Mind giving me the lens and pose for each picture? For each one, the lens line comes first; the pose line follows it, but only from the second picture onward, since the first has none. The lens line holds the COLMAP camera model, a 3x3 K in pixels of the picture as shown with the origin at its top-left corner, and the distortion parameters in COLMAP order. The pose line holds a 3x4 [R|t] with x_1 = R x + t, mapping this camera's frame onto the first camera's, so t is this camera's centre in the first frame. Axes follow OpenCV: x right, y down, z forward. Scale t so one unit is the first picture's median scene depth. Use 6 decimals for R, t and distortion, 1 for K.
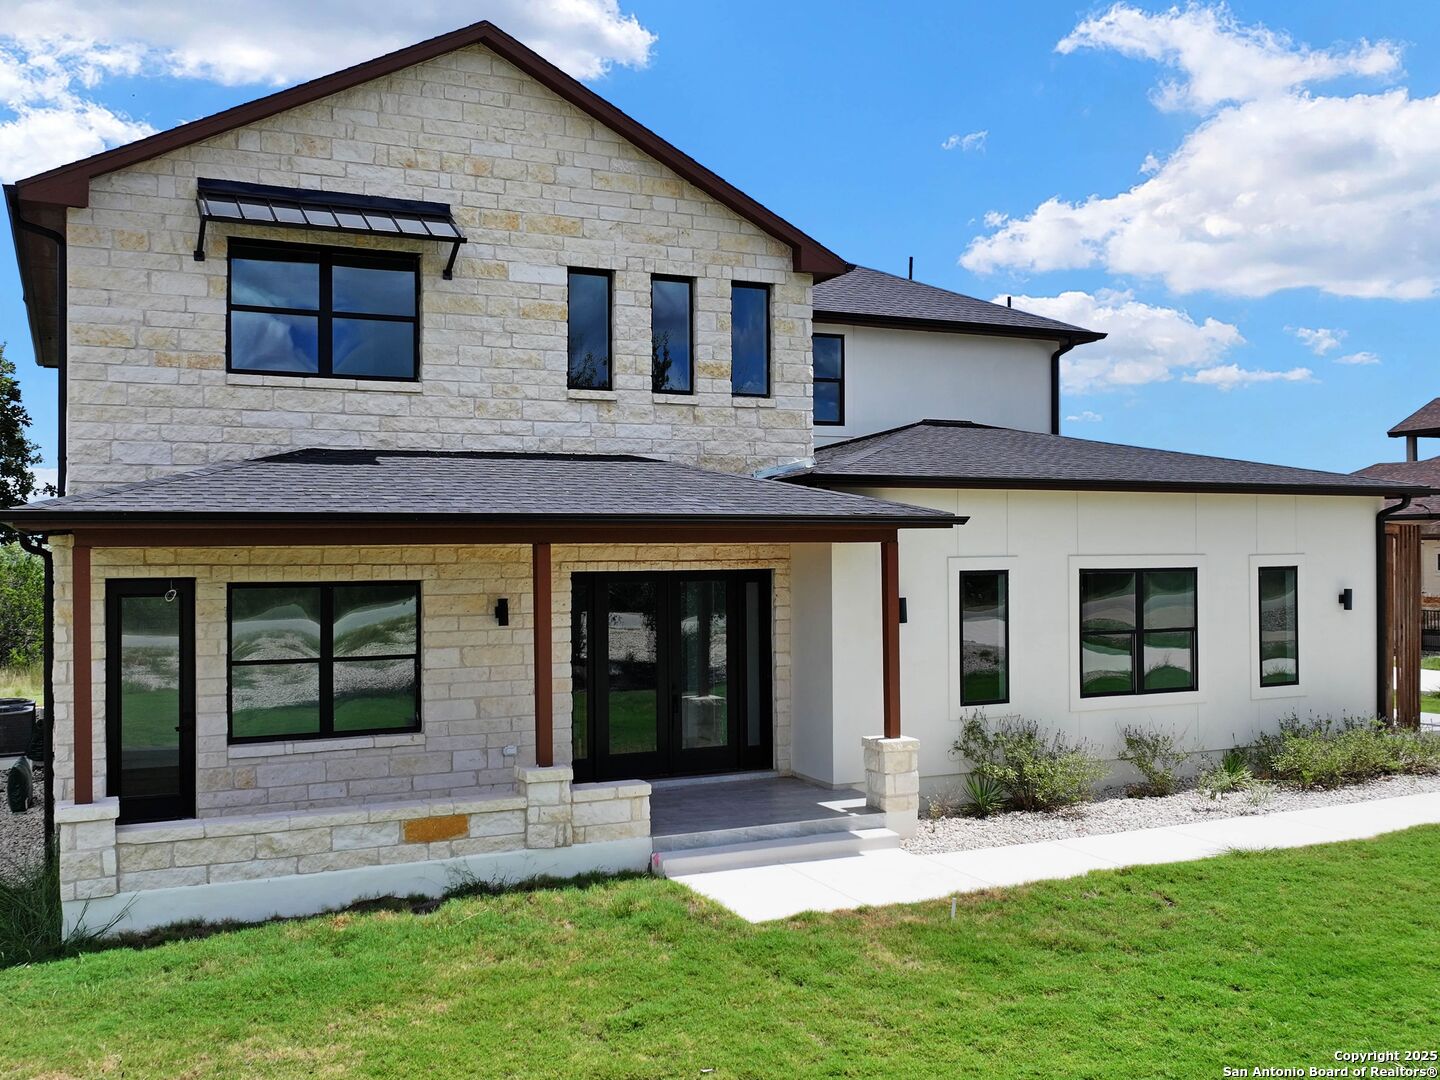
lens RADIAL K [[1434.1, 0, 721.4], [0, 1434.1, 540.4], [0, 0, 1]] dist [-0.010614, 0.000000]
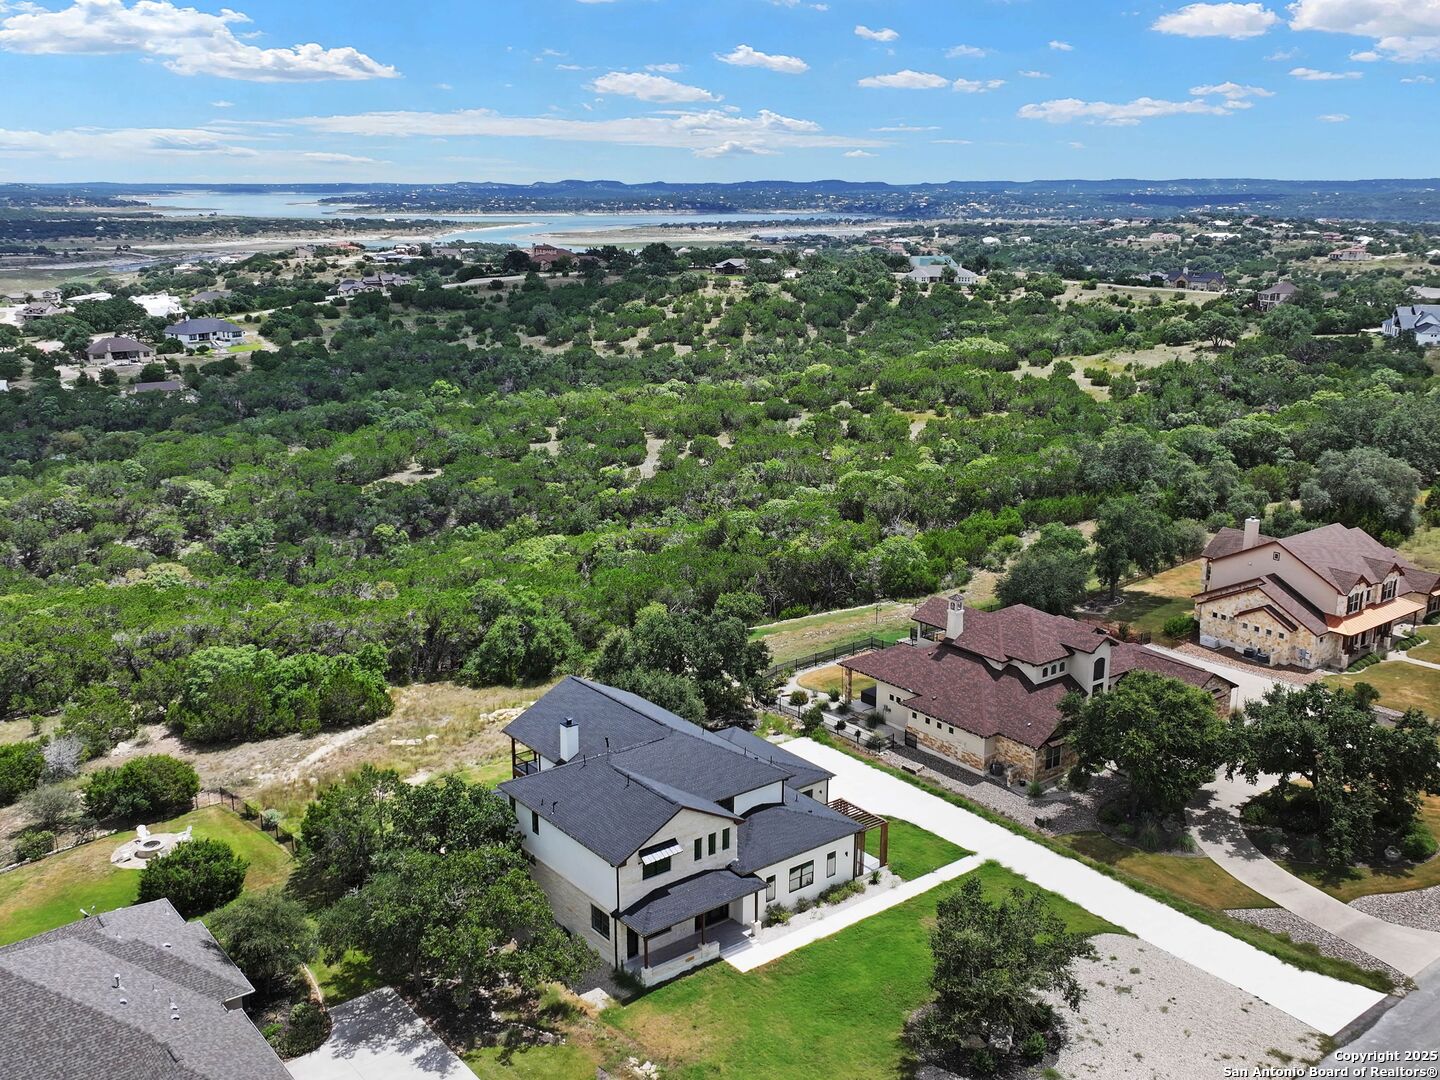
lens RADIAL K [[1421.2, 0, 719.7], [0, 1421.2, 538.0], [0, 0, 1]] dist [-0.005723, 0.000000]
pose [[0.976163, -0.039324, 0.213446, -1.114791], [-0.015048, 0.968820, 0.247309, -2.615481], [-0.216516, -0.244626, 0.945134, -3.725033]]
